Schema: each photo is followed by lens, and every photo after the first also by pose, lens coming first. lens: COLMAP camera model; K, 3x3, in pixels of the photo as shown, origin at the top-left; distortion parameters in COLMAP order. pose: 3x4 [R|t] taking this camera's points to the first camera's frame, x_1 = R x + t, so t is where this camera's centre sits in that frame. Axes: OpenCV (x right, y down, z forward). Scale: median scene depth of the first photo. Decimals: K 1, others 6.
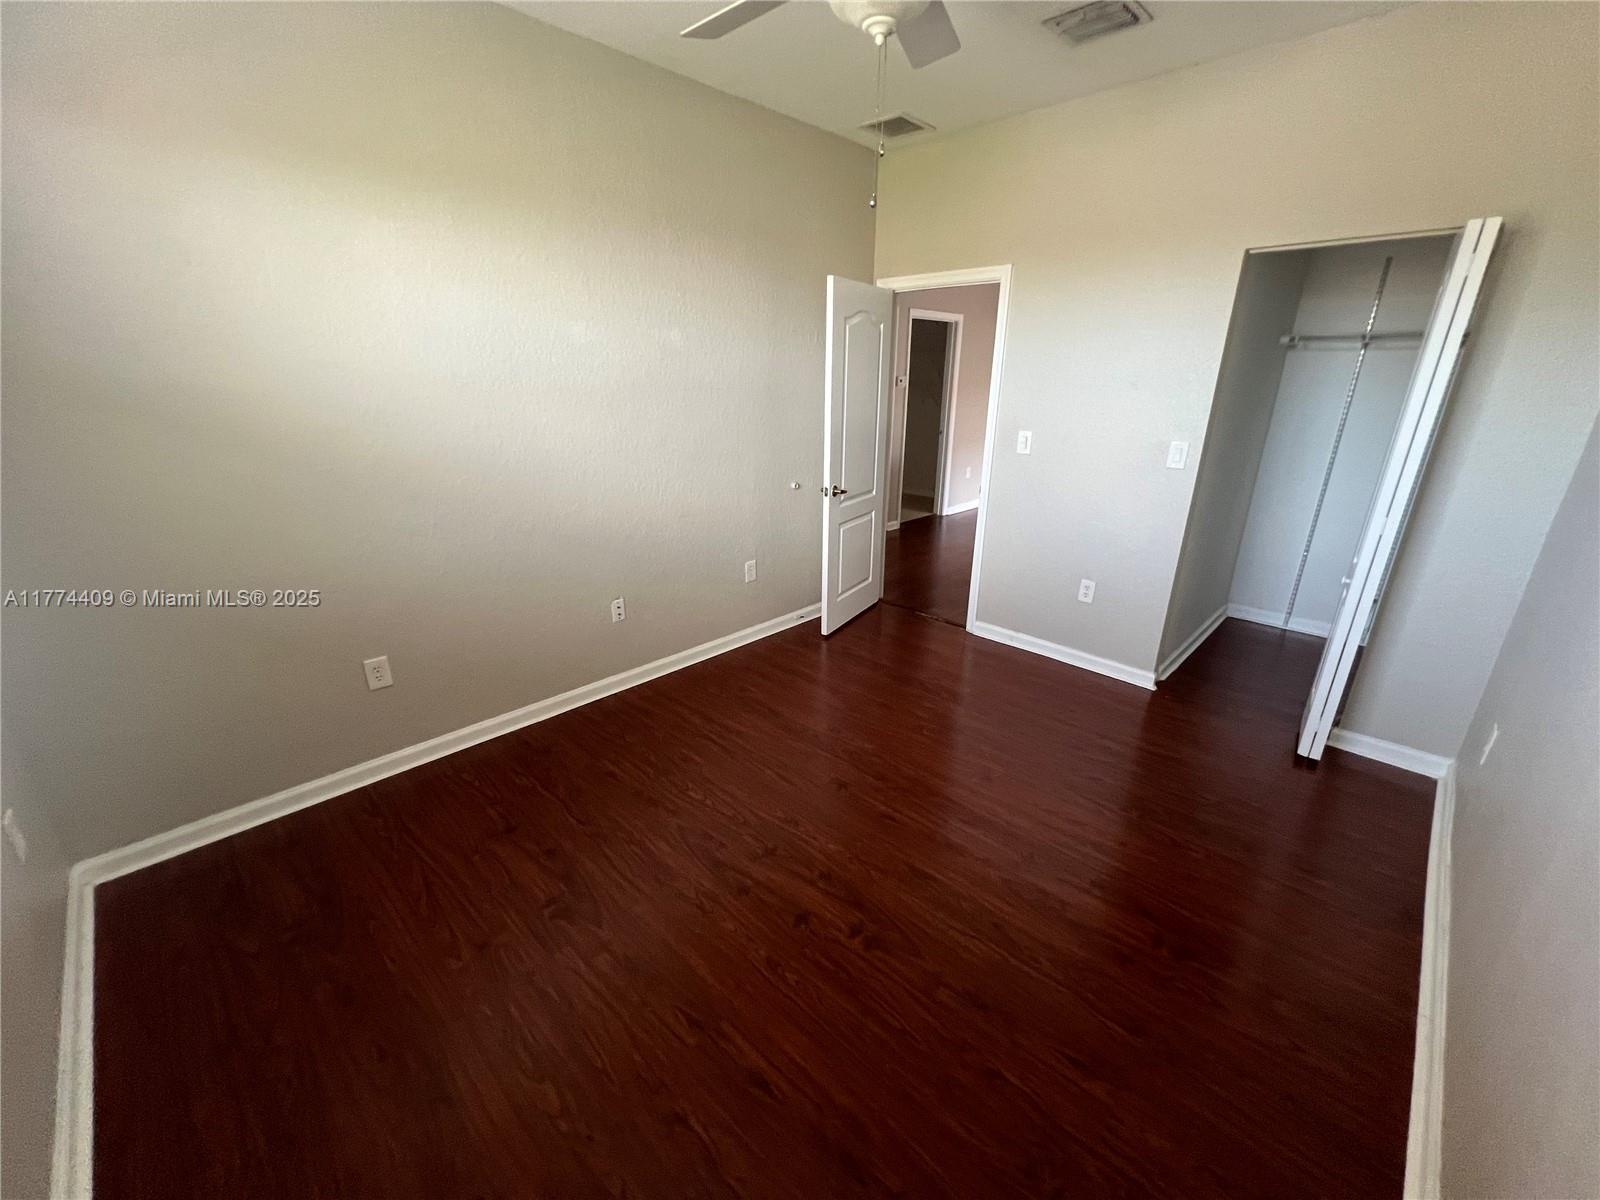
lens RADIAL K [[640.9, 0, 800.0], [0, 640.9, 600.0], [0, 0, 1]] dist [-0.004826, -0.000453]
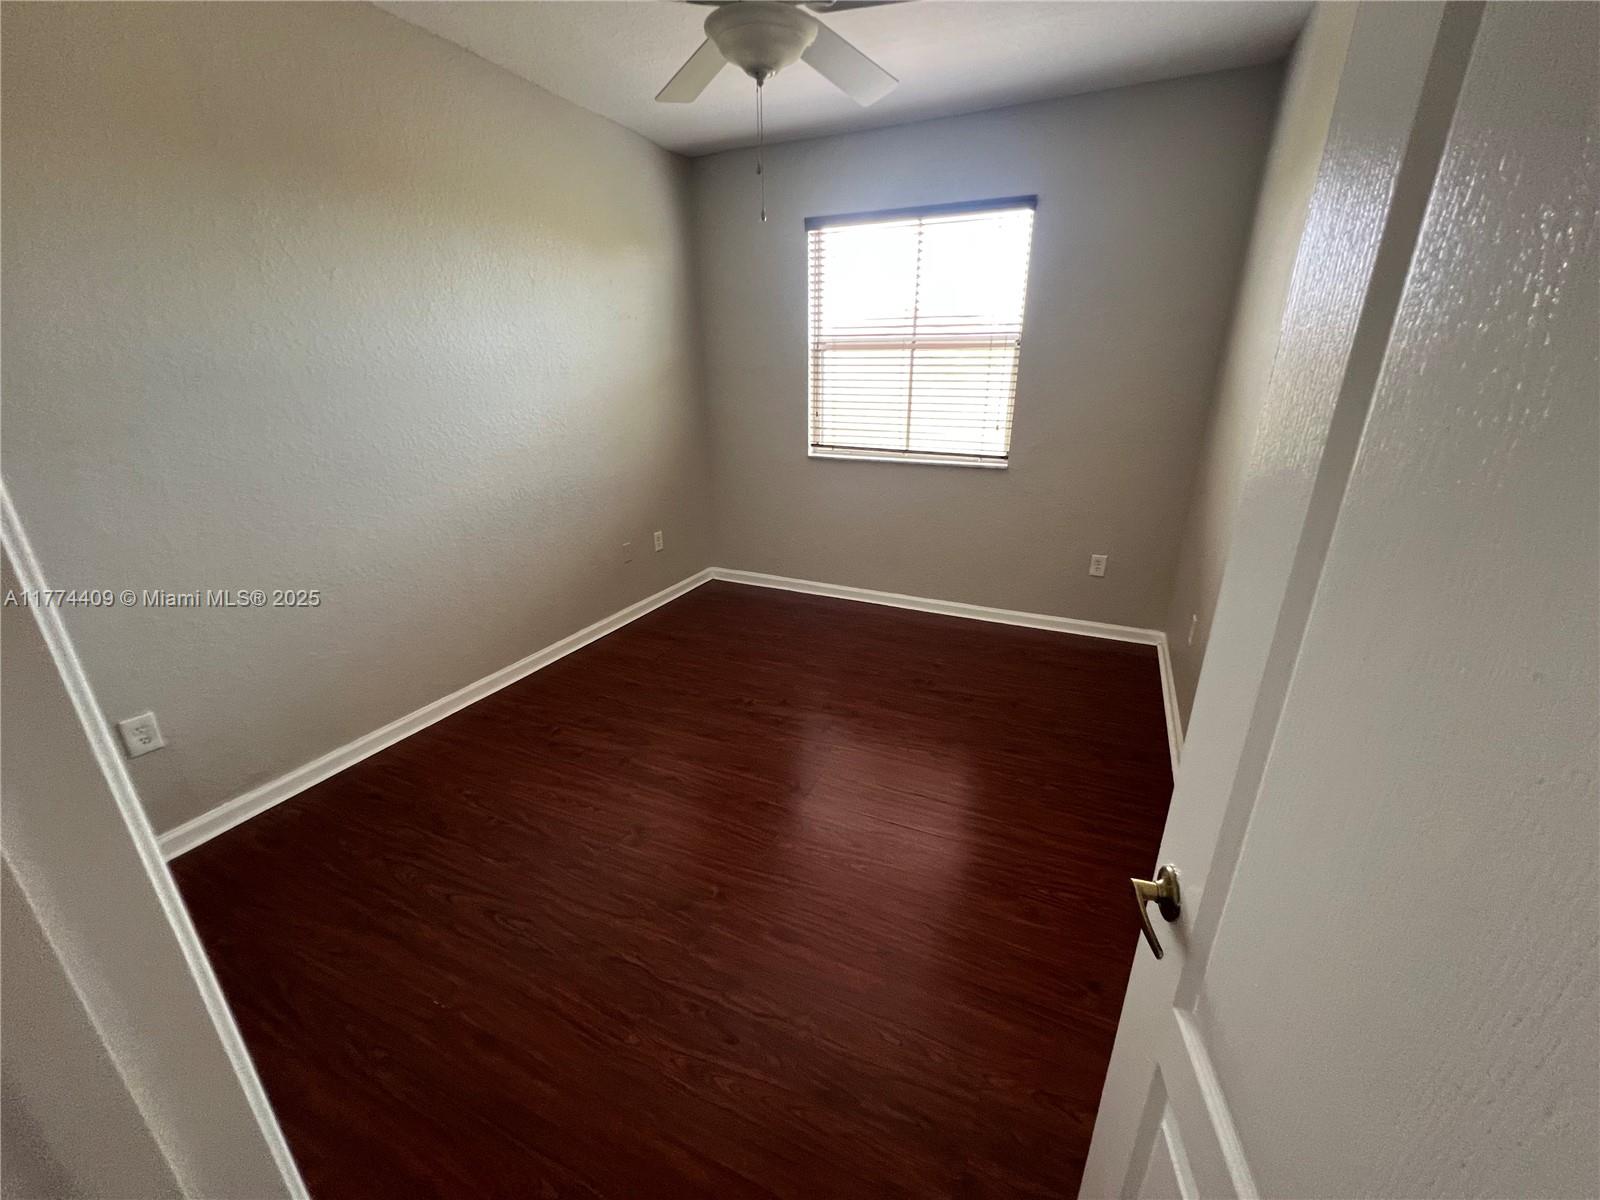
lens RADIAL K [[640.9, 0, 800.0], [0, 640.9, 600.0], [0, 0, 1]] dist [-0.004826, -0.000453]
pose [[-0.943481, 0.109634, -0.312768, 0.379732], [-0.111878, 0.782956, 0.611934, -0.603468], [0.311973, 0.612340, -0.726439, 1.755984]]
